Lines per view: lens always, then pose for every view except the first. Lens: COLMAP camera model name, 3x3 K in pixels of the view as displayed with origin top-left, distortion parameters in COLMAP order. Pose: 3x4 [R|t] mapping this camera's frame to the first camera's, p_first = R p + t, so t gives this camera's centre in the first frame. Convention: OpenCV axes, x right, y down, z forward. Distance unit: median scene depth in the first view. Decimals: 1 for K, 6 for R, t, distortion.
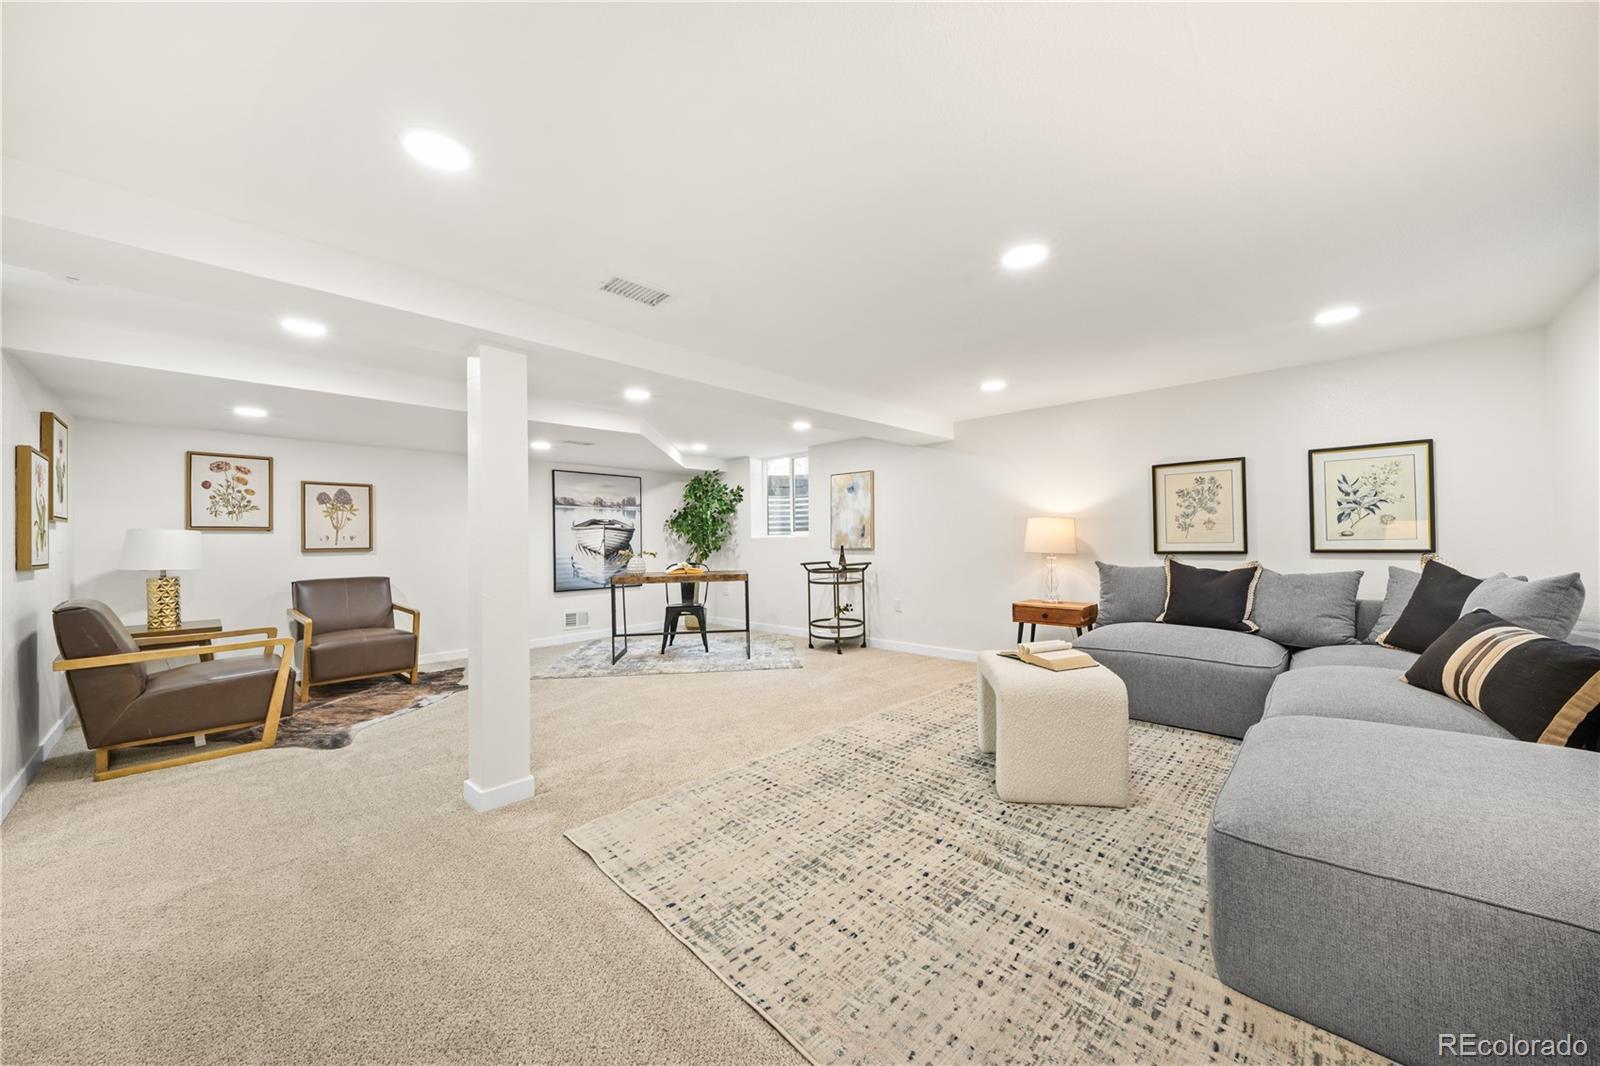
lens RADIAL K [[552.5, 0, 789.6], [0, 552.5, 534.3], [0, 0, 1]] dist [0.000680, -0.000036]
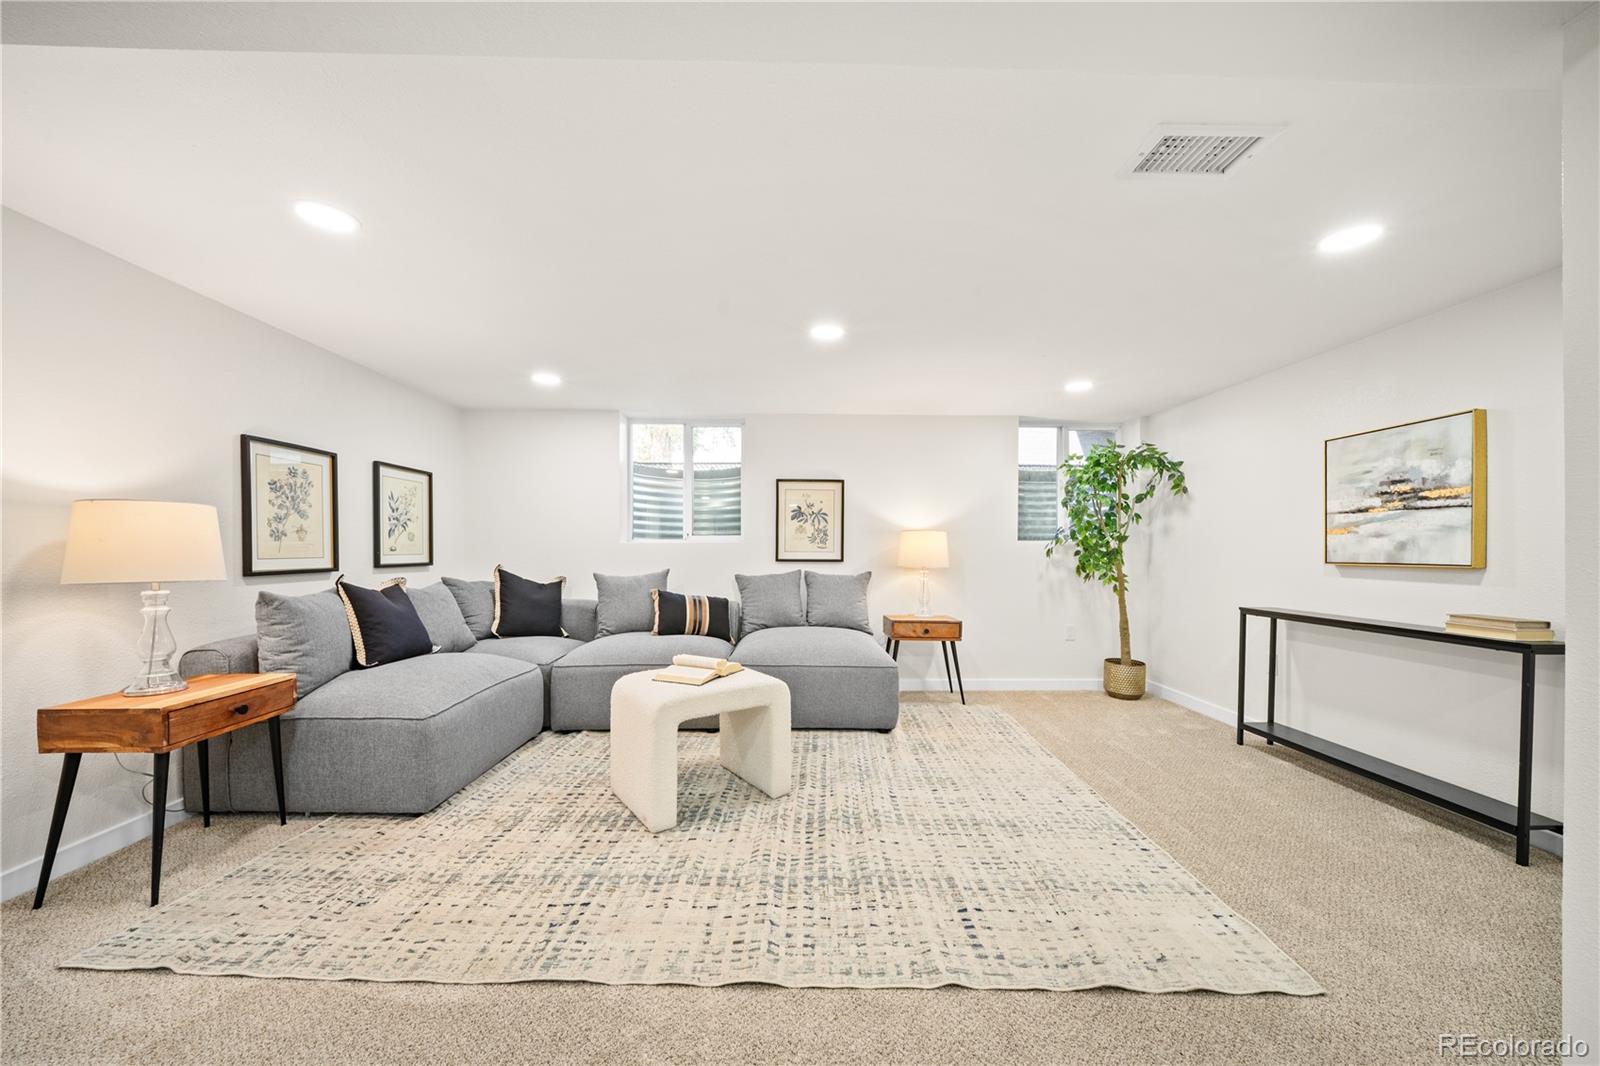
lens RADIAL K [[552.5, 0, 792.9], [0, 552.5, 550.2], [0, 0, 1]] dist [0.000680, -0.000036]
pose [[-0.698385, 0.007836, 0.715680, -0.212495], [-0.007253, 0.999811, -0.018024, 0.012178], [-0.715686, -0.017779, -0.698196, 0.933536]]
